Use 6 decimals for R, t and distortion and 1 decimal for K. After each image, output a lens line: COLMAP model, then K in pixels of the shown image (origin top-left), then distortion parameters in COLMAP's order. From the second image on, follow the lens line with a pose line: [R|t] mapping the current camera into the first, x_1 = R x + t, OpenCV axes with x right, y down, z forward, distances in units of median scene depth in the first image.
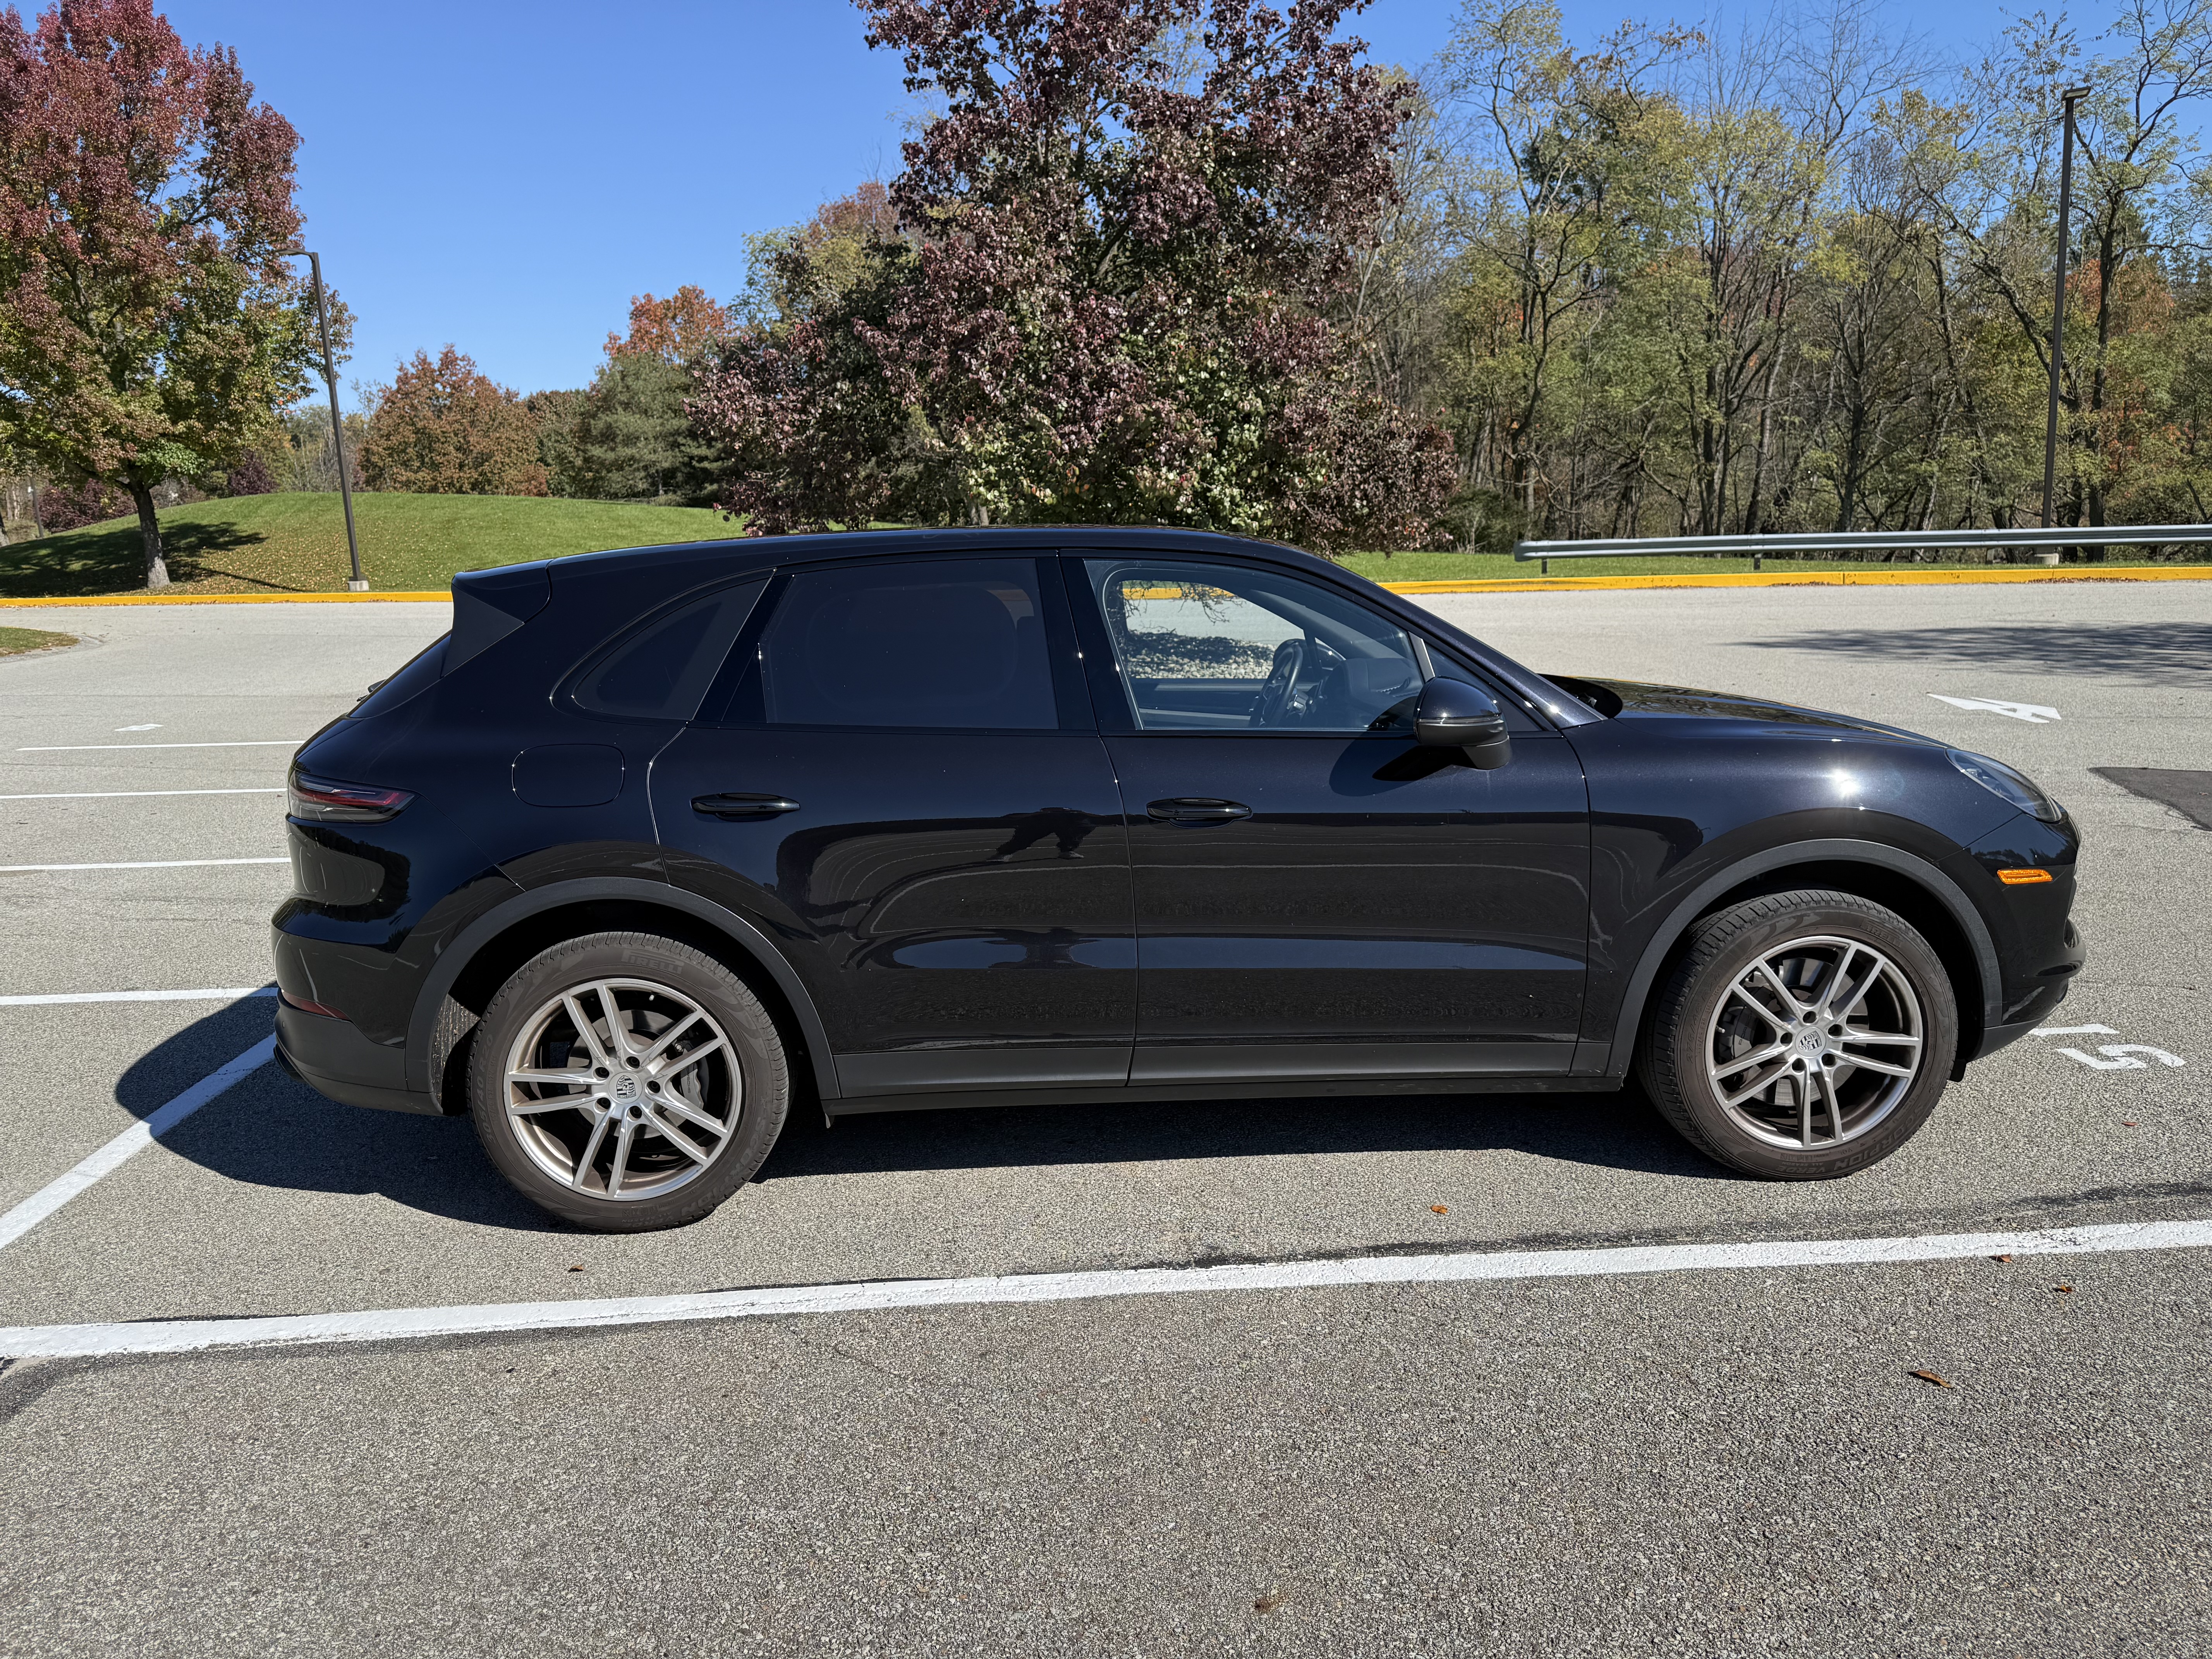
lens RADIAL K [[1552.5, 0, 1102.7], [0, 1552.5, 846.1], [0, 0, 1]] dist [0.044763, -0.054427]
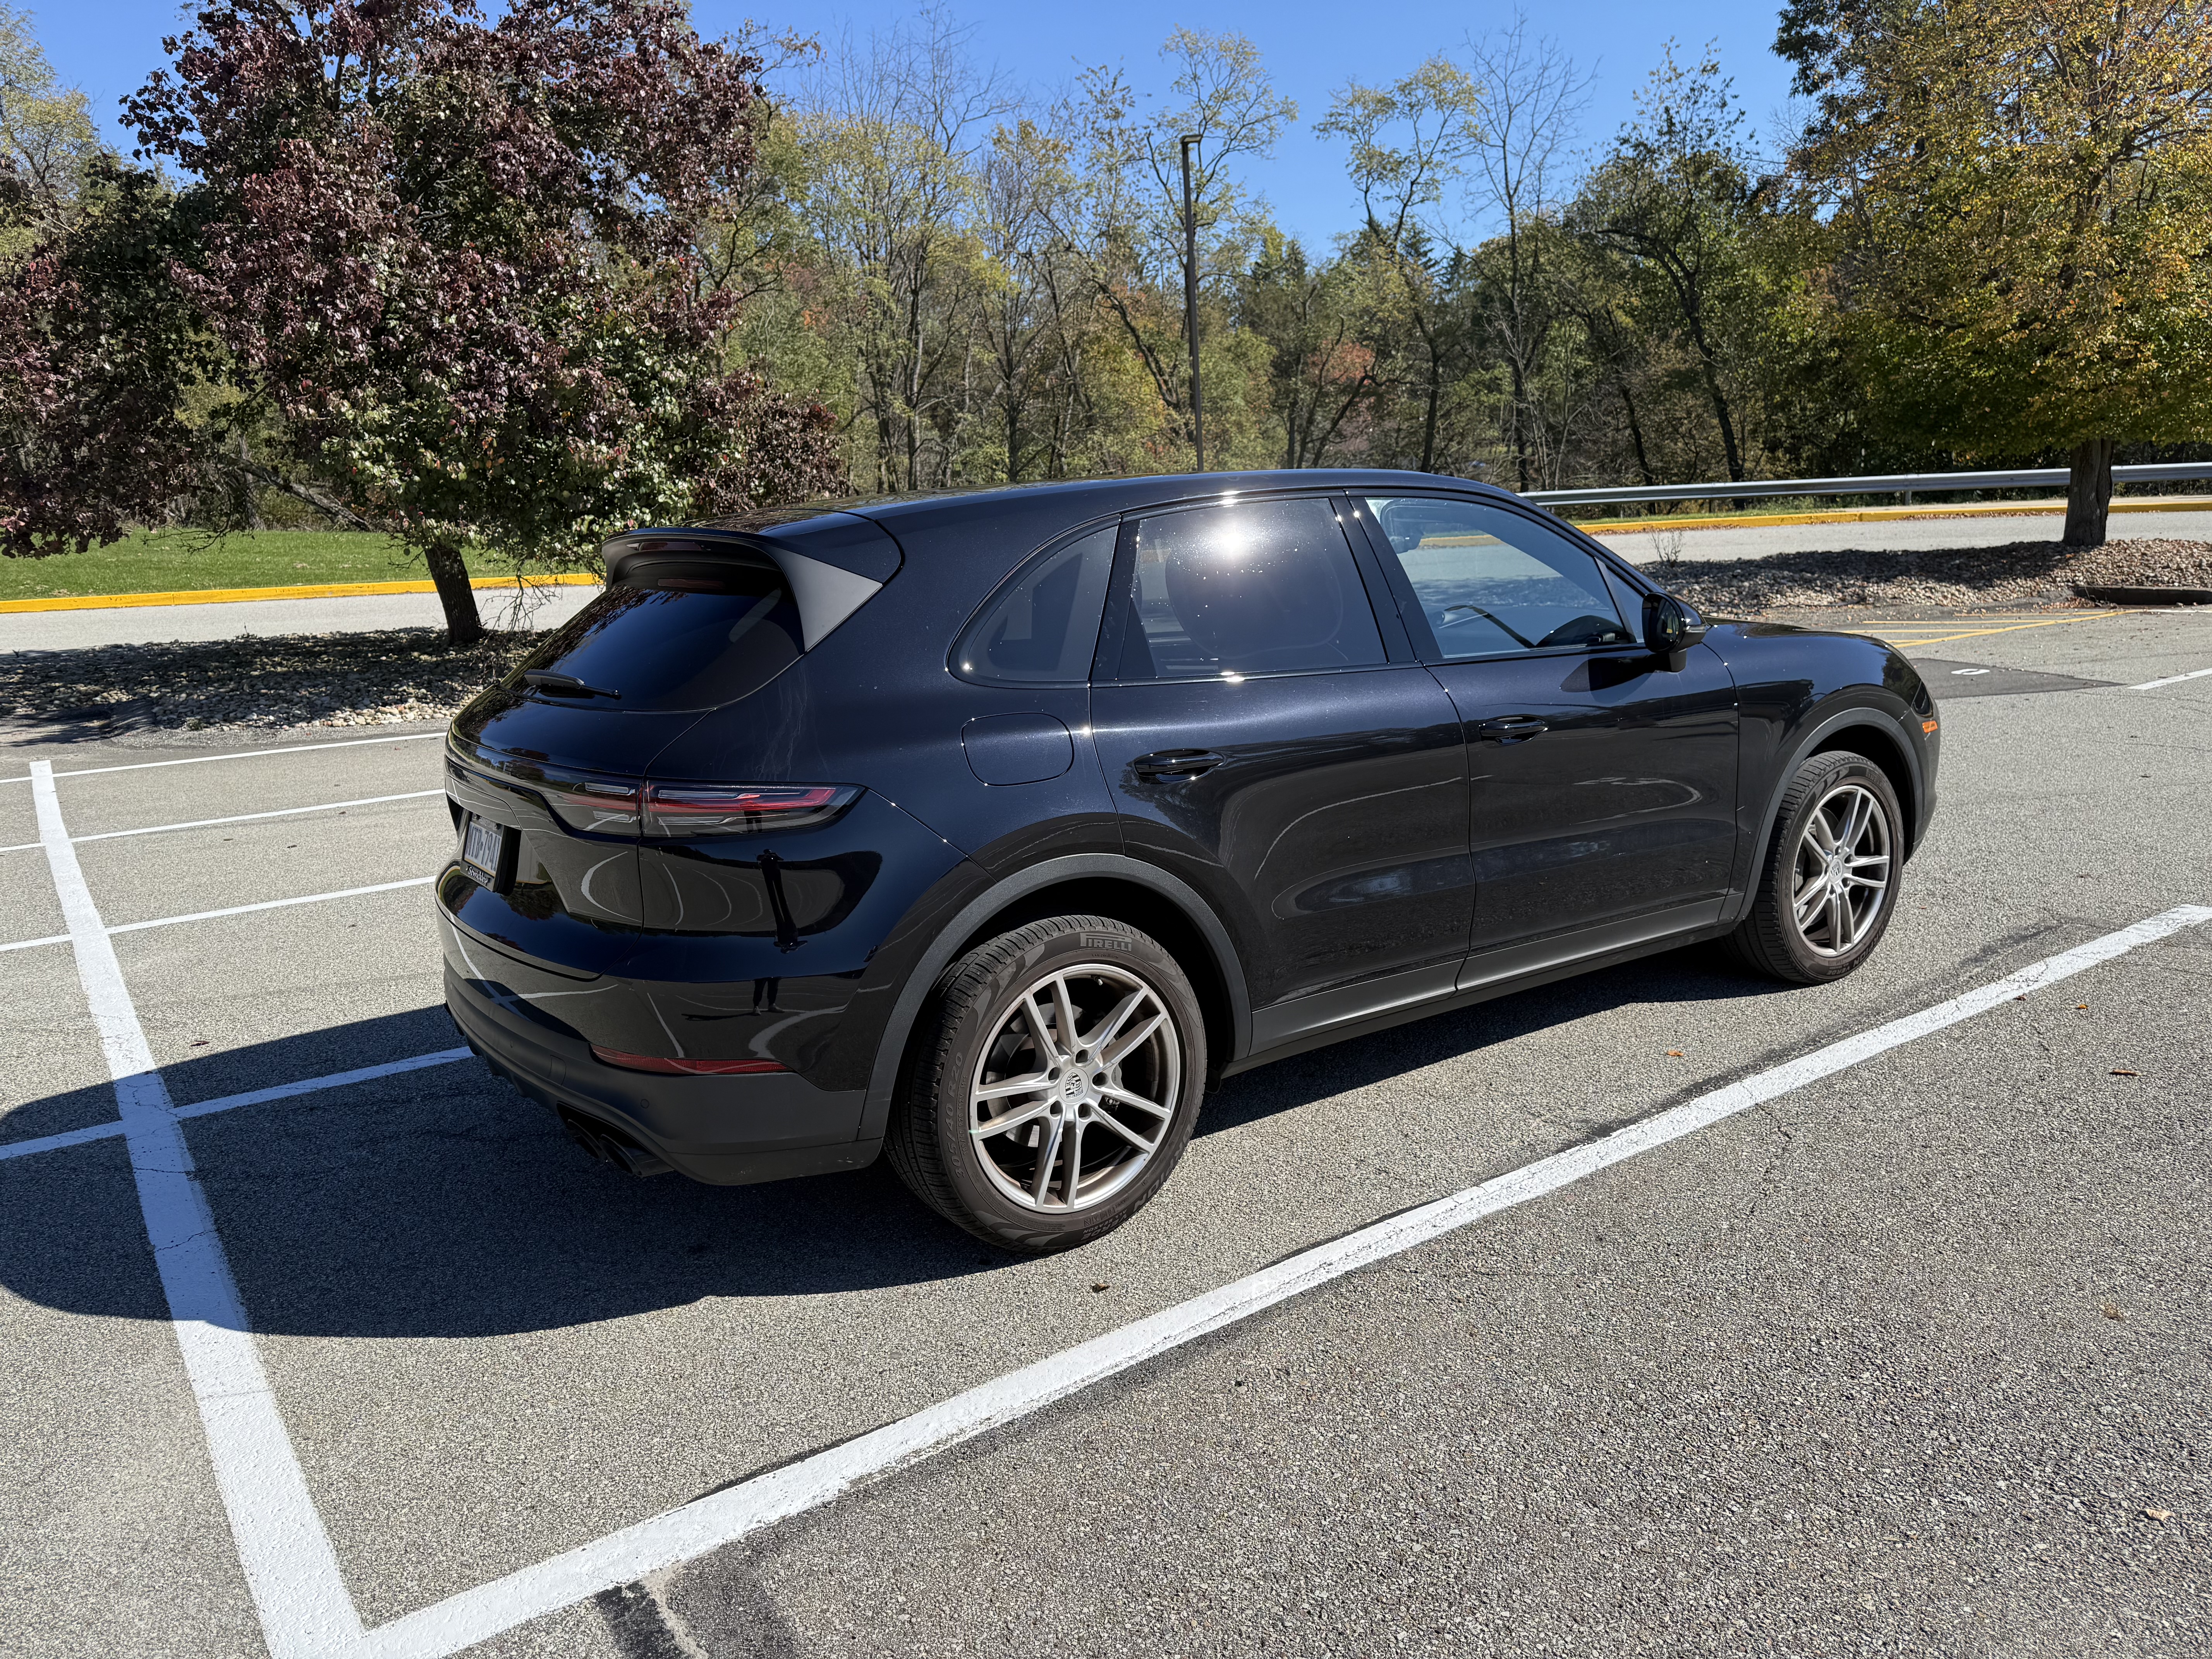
lens RADIAL K [[1552.4, 0, 1106.0], [0, 1552.4, 829.5], [0, 0, 1]] dist [0.069983, -0.102848]
pose [[0.851233, -0.117410, 0.511486, -0.732272], [0.120037, 0.992374, 0.028027, -0.016274], [-0.510875, 0.037540, 0.858835, 0.207227]]
